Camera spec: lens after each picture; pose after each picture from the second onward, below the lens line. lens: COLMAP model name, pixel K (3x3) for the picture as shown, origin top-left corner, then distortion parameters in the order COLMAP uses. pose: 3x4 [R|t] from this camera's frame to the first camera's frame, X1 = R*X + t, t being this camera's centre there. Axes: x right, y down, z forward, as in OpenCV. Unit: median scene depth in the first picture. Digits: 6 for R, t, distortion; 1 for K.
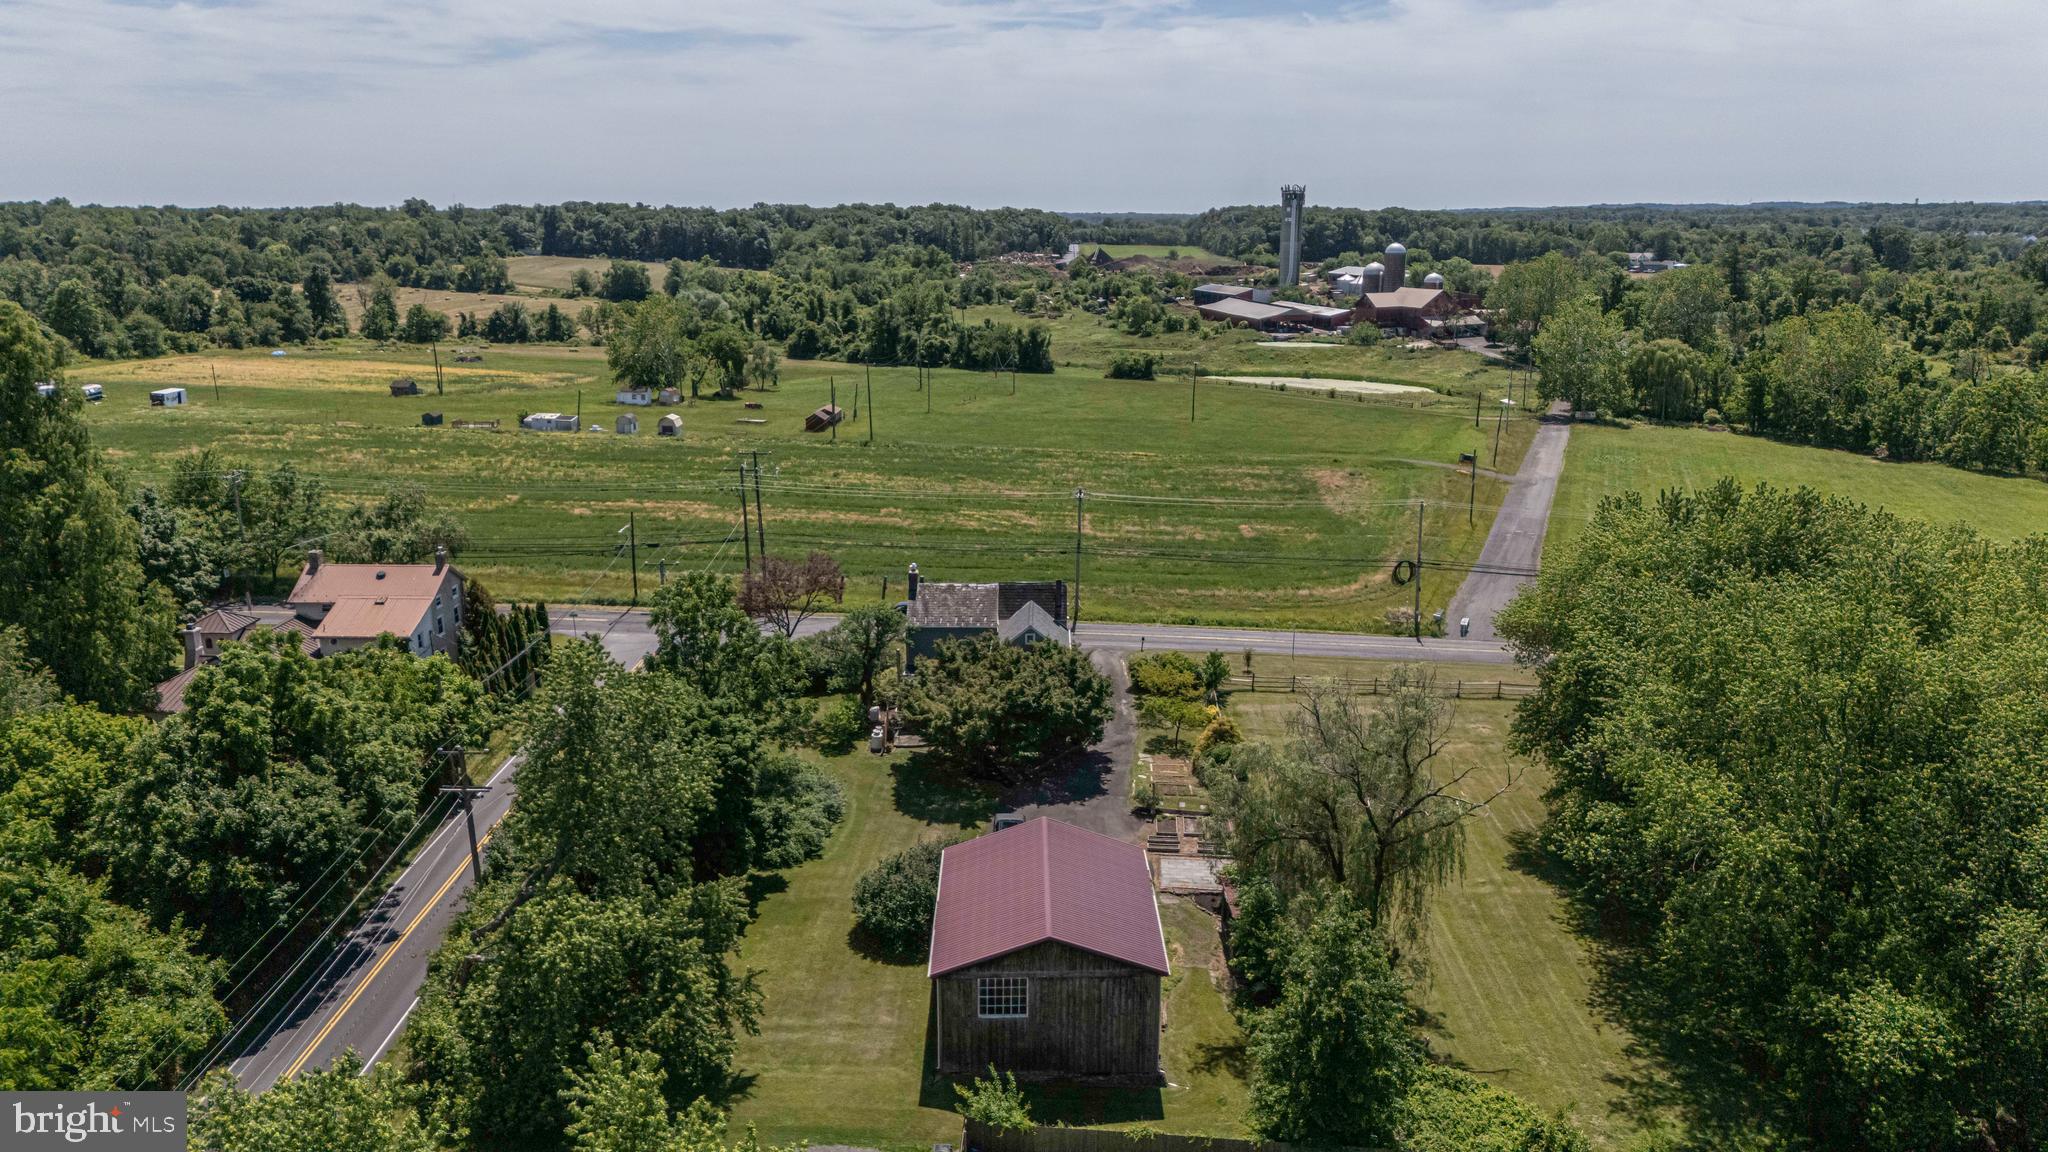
lens RADIAL K [[1498.5, 0, 1024.0], [0, 1498.5, 576.0], [0, 0, 1]] dist [0.095432, -0.108010]
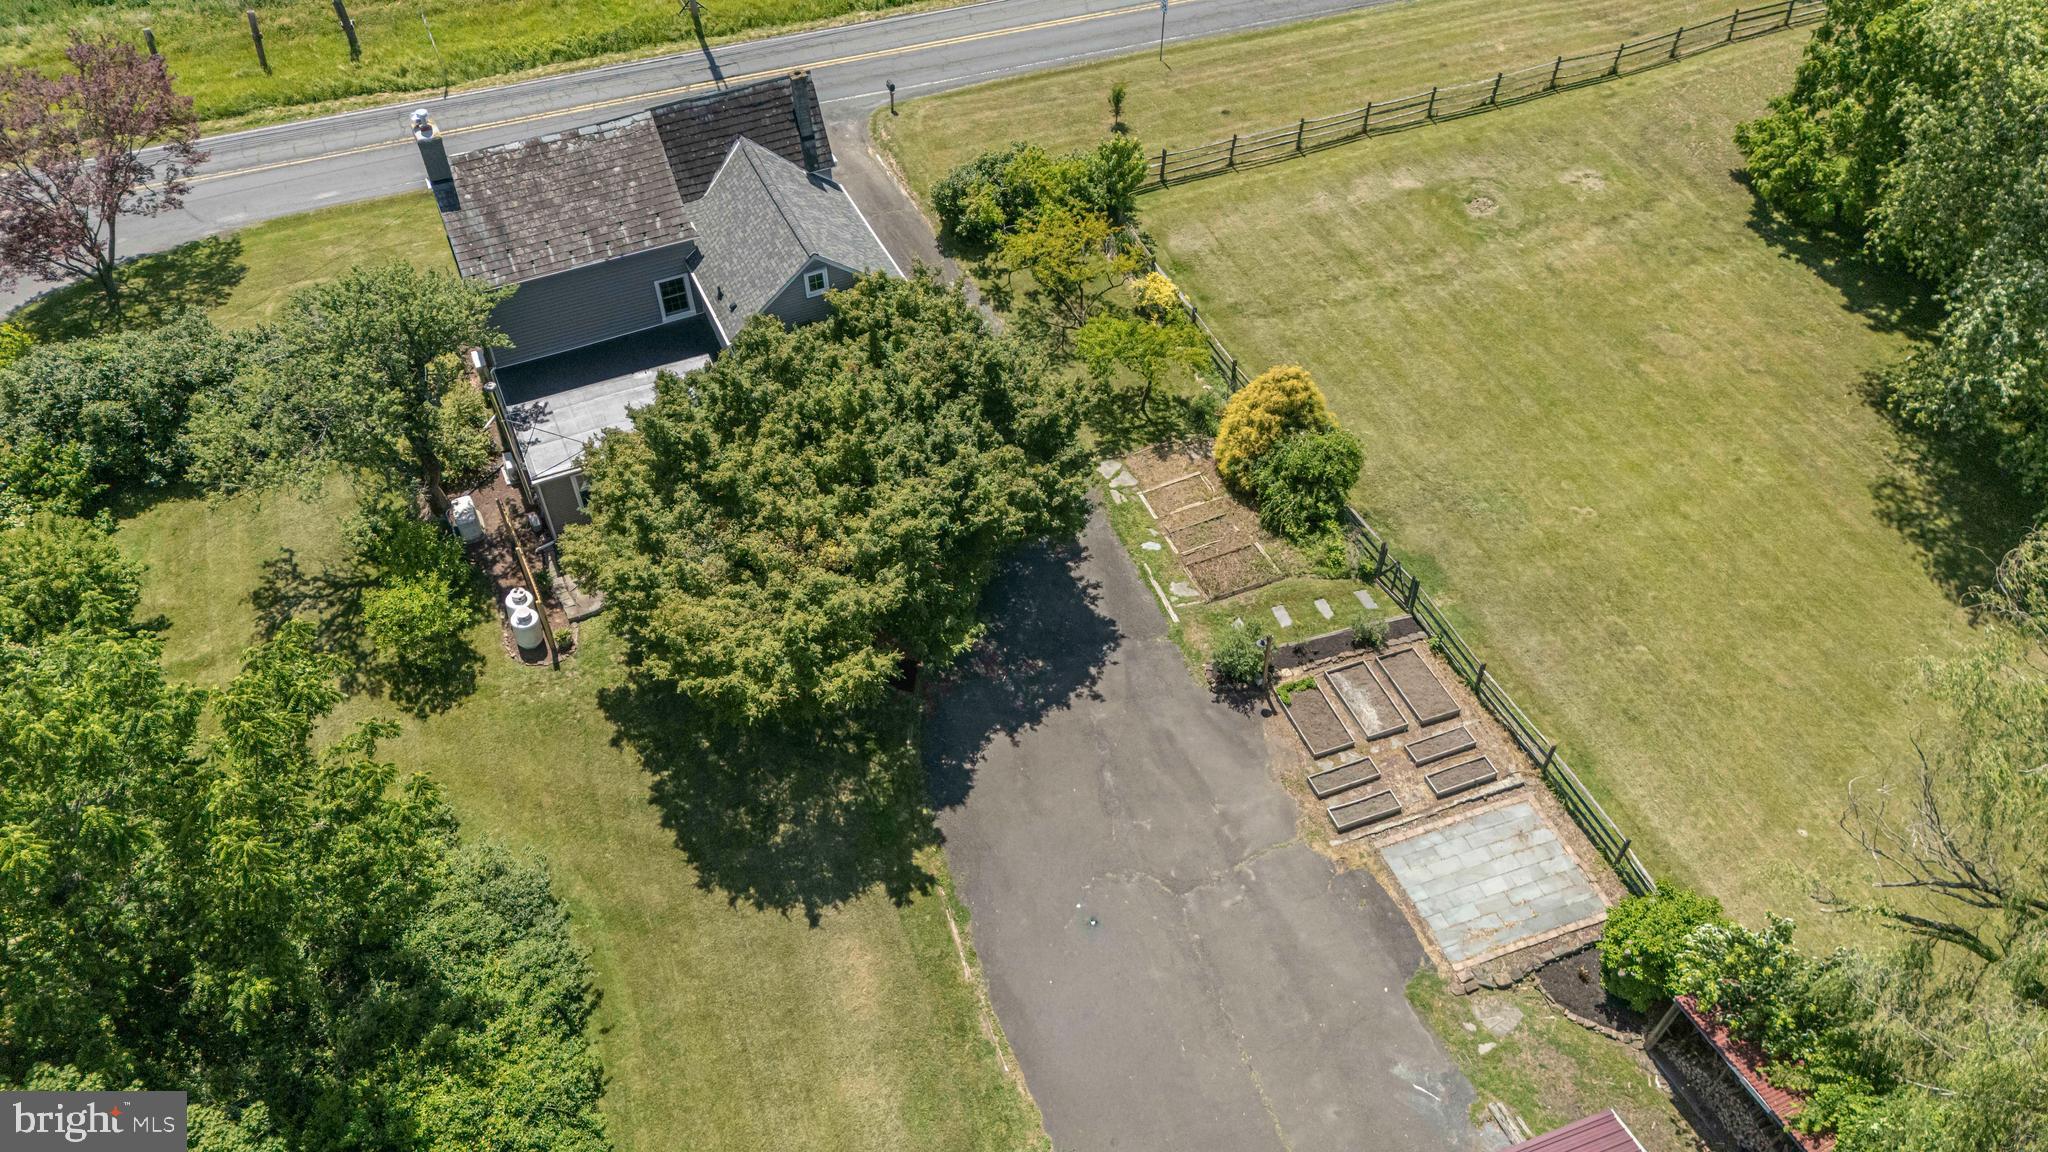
lens RADIAL K [[1513.3, 0, 1024.5], [0, 1513.3, 565.4], [0, 0, 1]] dist [0.094125, -0.118830]
pose [[0.906238, -0.309917, 0.287549, -0.095585], [0.112077, 0.831938, 0.543432, -0.123151], [-0.407642, -0.460251, 0.788668, 0.669006]]
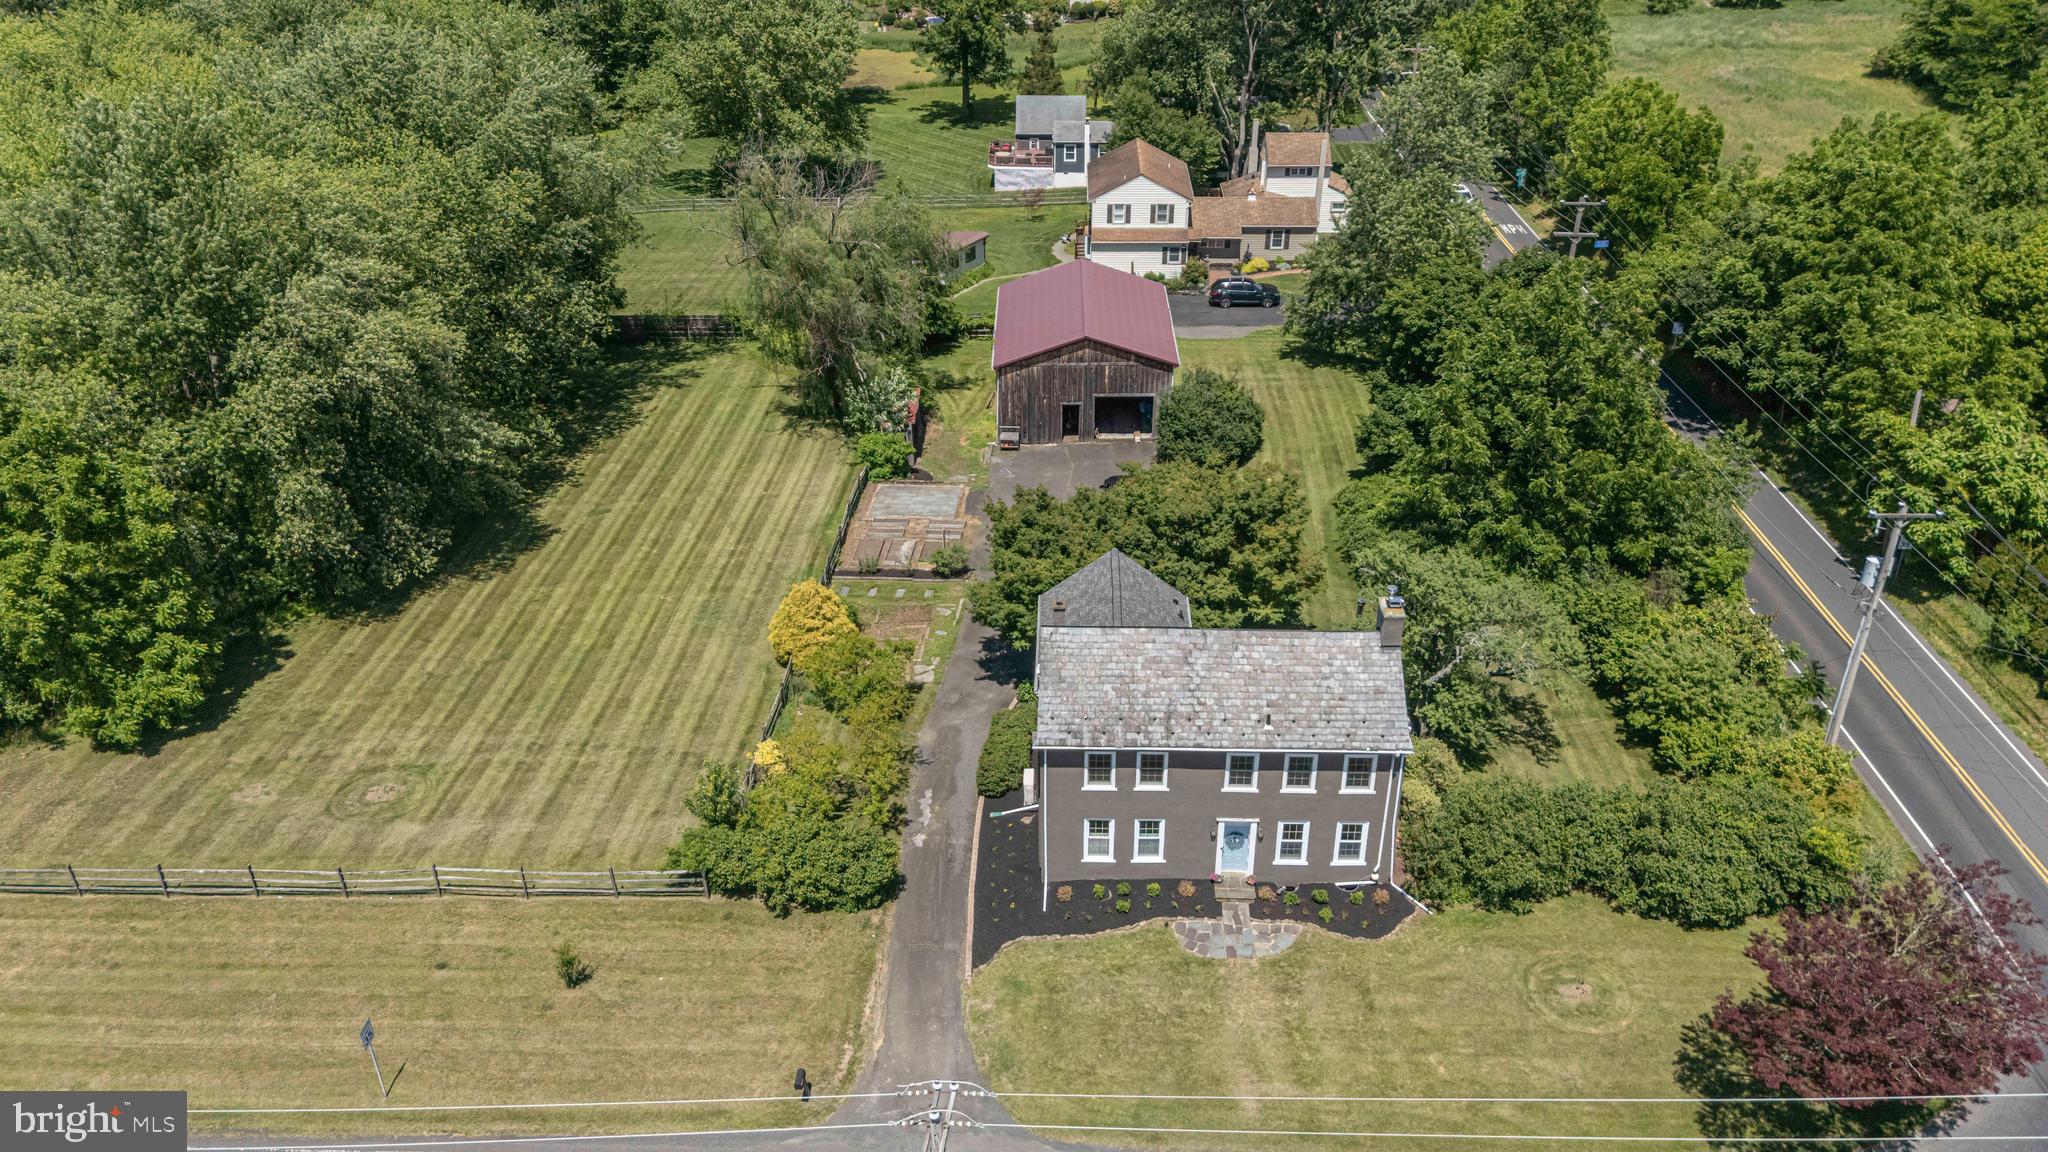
lens RADIAL K [[1513.3, 0, 1024.5], [0, 1513.3, 565.4], [0, 0, 1]] dist [0.094125, -0.118830]
pose [[-0.999776, -0.003496, 0.020893, 0.027990], [0.011765, 0.728535, 0.684907, -0.367335], [-0.017615, 0.684999, -0.728331, 1.526684]]
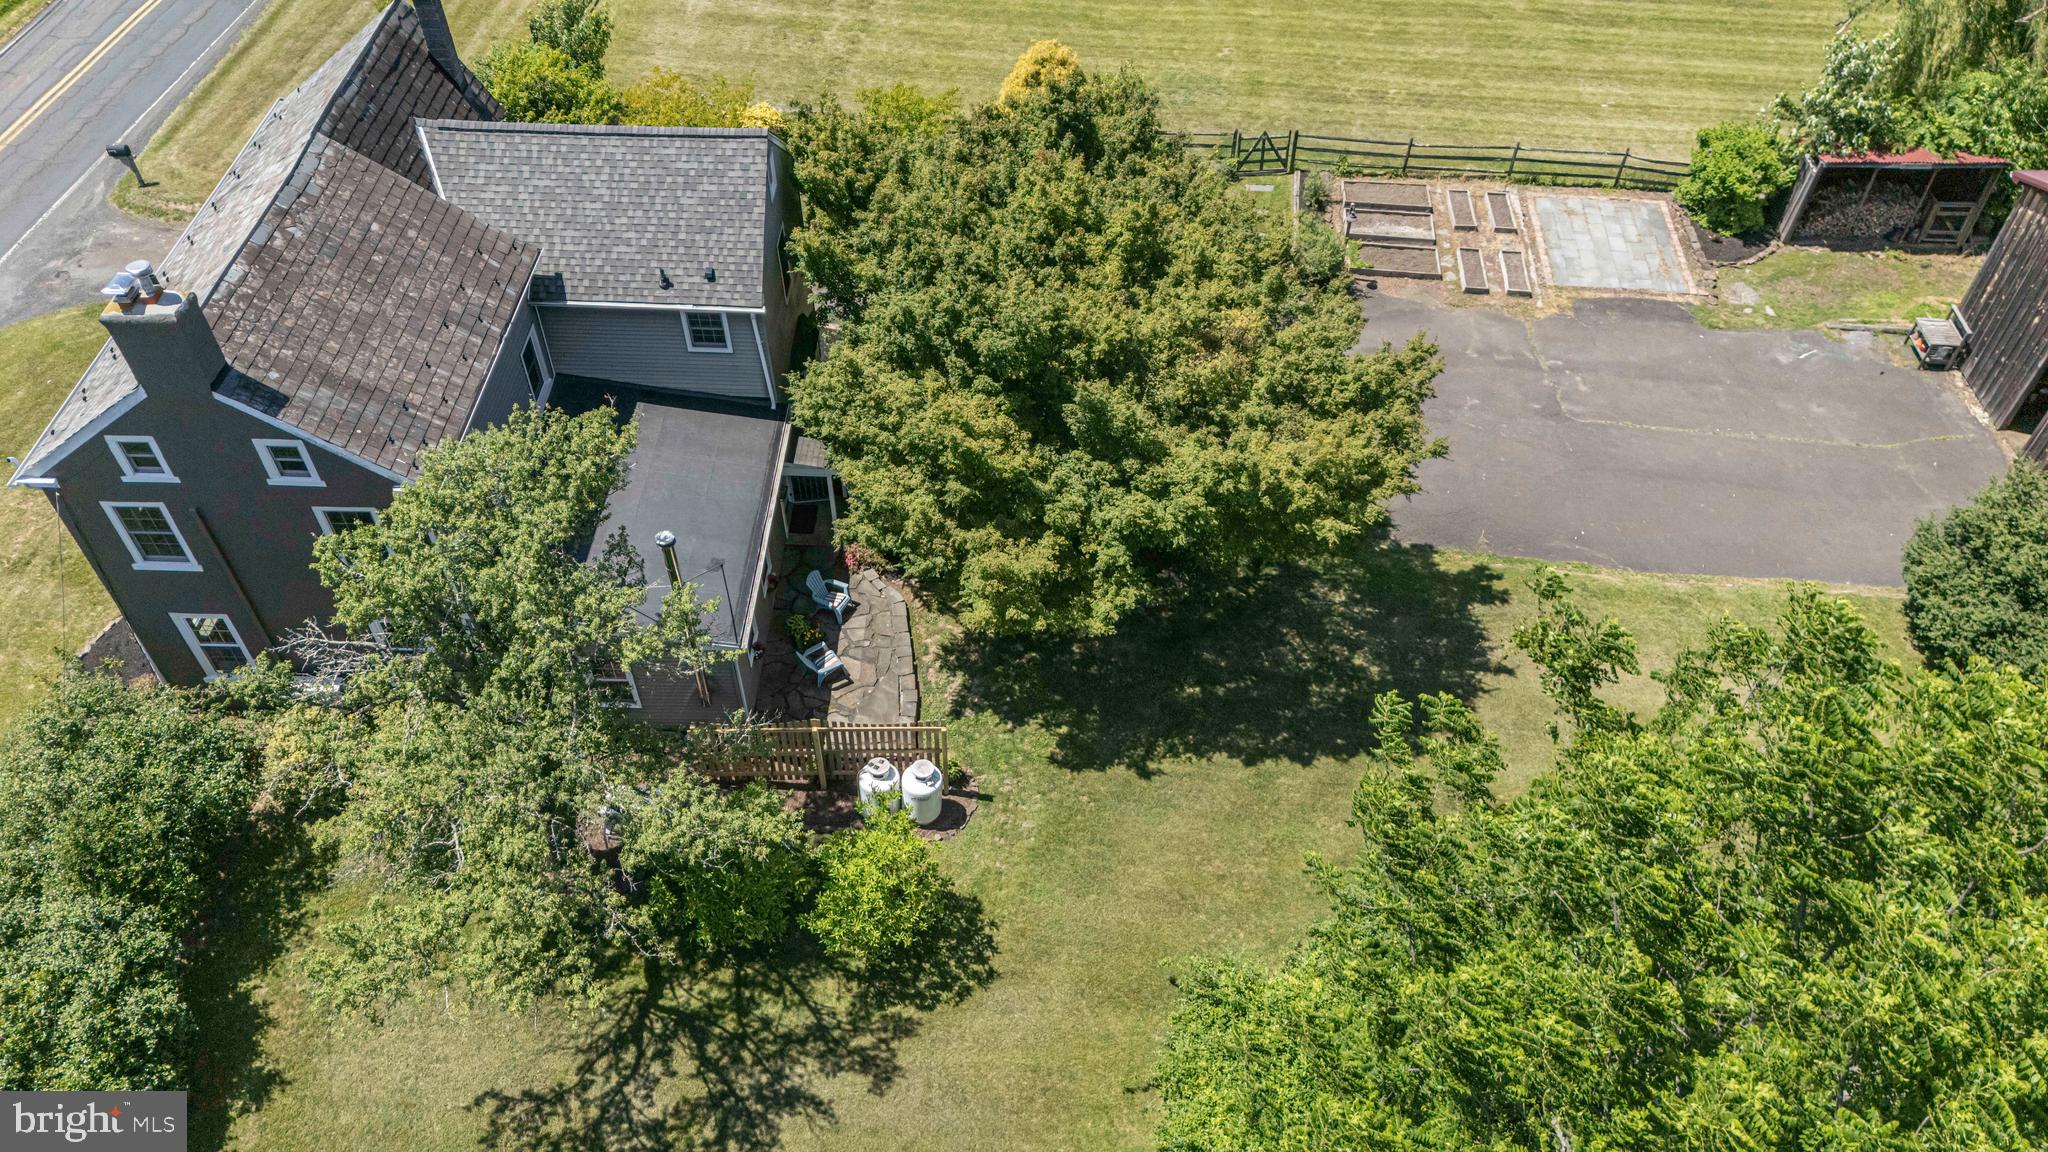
lens RADIAL K [[1487.3, 0, 1019.1], [0, 1487.3, 579.4], [0, 0, 1]] dist [0.107365, -0.113178]
pose [[0.023651, -0.726945, 0.686288, -0.269544], [0.234862, 0.671307, 0.702984, -0.105461], [-0.971741, 0.144557, 0.186609, 0.994703]]
